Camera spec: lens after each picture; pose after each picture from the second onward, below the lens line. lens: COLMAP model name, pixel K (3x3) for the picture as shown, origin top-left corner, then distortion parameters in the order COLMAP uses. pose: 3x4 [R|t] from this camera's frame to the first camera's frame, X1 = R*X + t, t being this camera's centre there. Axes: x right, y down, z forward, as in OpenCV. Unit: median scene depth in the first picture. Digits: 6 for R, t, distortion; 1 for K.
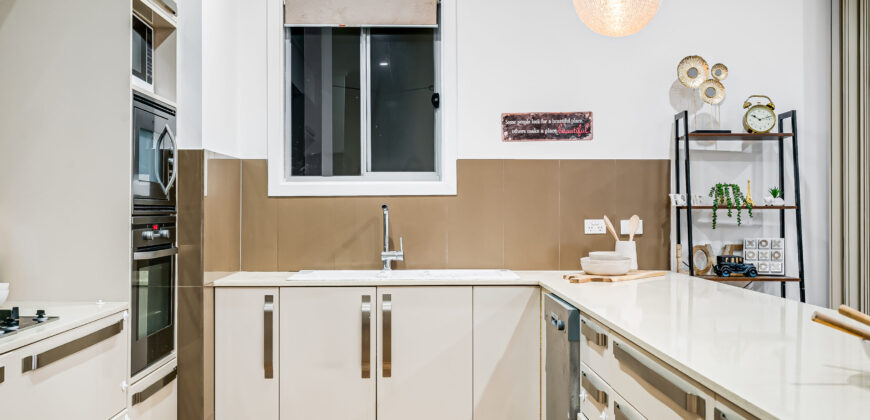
lens RADIAL K [[845.7, 0, 435.0], [0, 845.7, 210.0], [0, 0, 1]] dist [-0.017677, -0.005397]
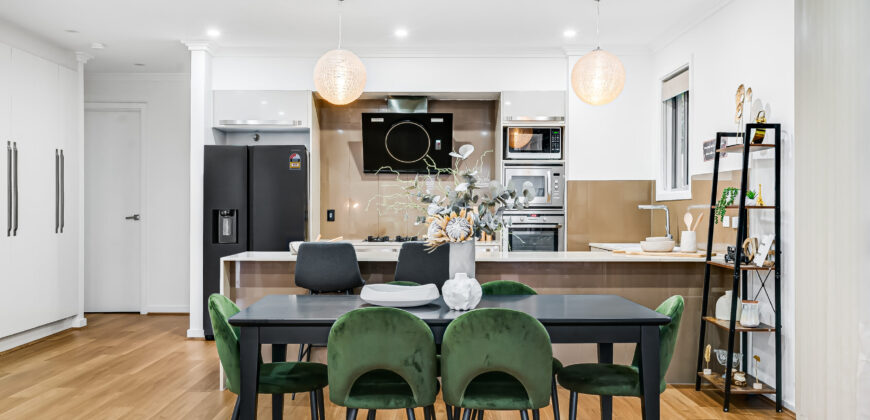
lens RADIAL K [[847.9, 0, 435.0], [0, 847.9, 210.0], [0, 0, 1]] dist [0.143328, 0.000964]
pose [[-0.021484, 0.003931, -0.999761, 1.558295], [-0.002218, 0.999990, 0.003980, -0.003327], [0.999767, 0.002303, -0.021475, 0.572584]]
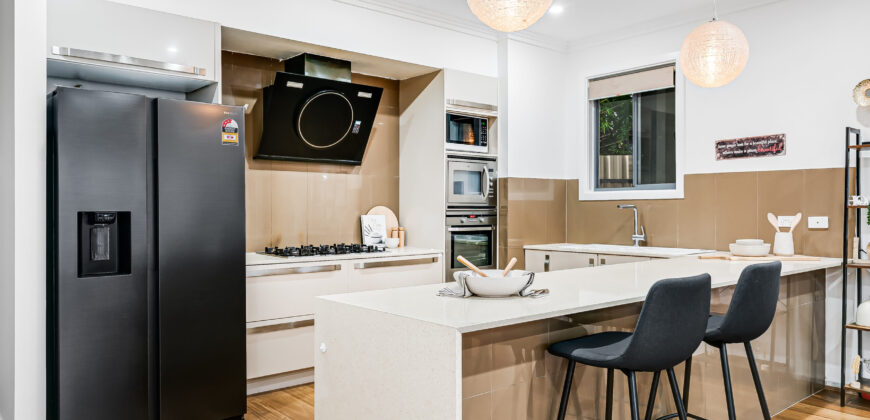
lens RADIAL K [[608.9, 0, 435.0], [0, 608.9, 210.0], [0, 0, 1]] dist [0.001047, 0.000775]
pose [[0.617865, 0.005121, -0.786267, 0.592614], [-0.001273, 0.999984, 0.005513, -0.002944], [0.786283, -0.002405, 0.617862, -0.003307]]
